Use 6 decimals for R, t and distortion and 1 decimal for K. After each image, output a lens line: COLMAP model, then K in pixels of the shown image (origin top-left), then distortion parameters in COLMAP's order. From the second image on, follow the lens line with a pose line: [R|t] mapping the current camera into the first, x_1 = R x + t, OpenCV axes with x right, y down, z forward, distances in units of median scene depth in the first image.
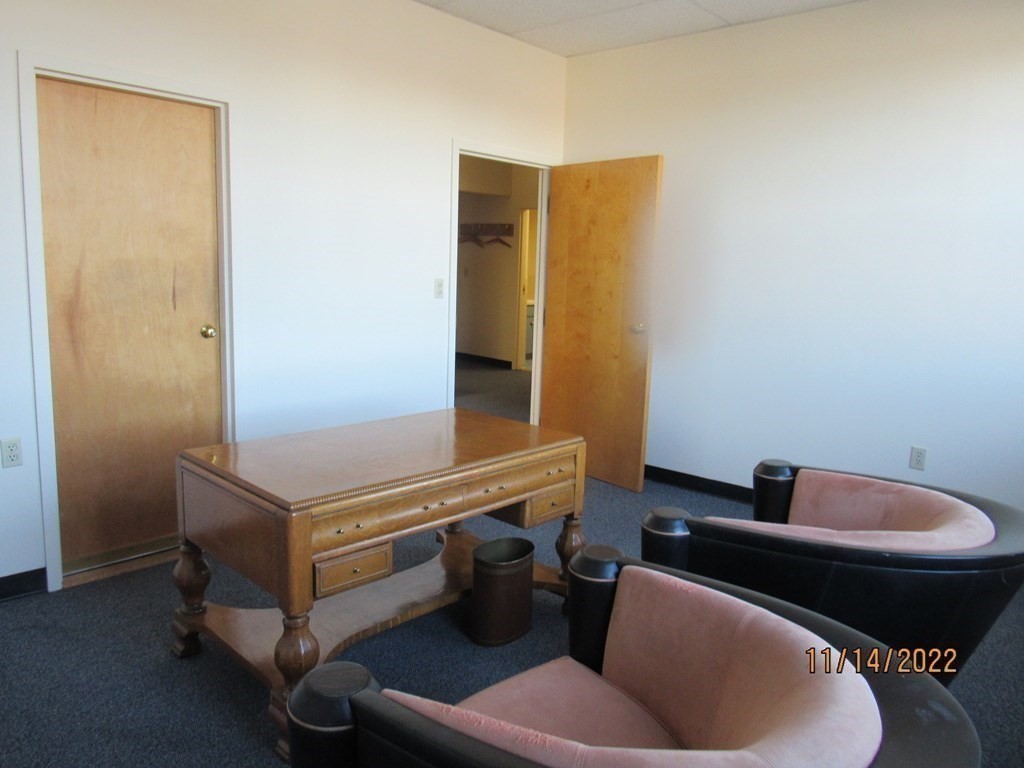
lens RADIAL K [[723.4, 0, 497.8], [0, 723.4, 381.4], [0, 0, 1]] dist [-0.059516, 0.009184]
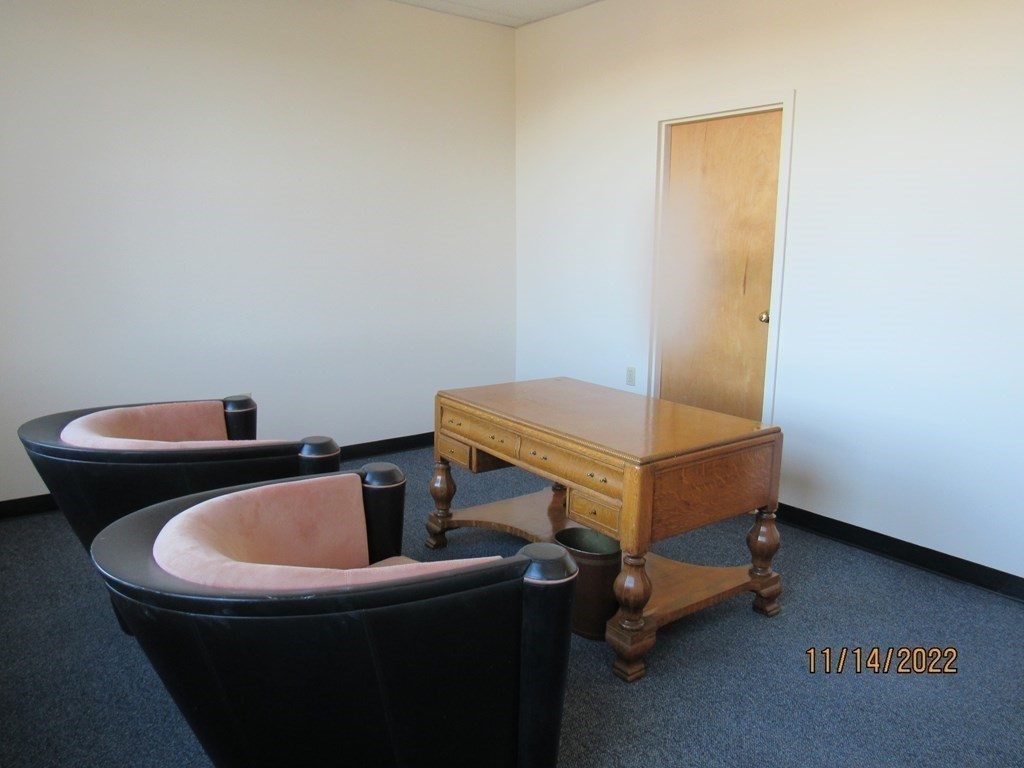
lens RADIAL K [[723.4, 0, 497.8], [0, 723.4, 381.4], [0, 0, 1]] dist [-0.059516, 0.009184]
pose [[-0.210704, 0.145315, -0.966689, 0.940837], [-0.155814, 0.971255, 0.179963, -0.129720], [0.965052, 0.188542, -0.182005, 1.015520]]
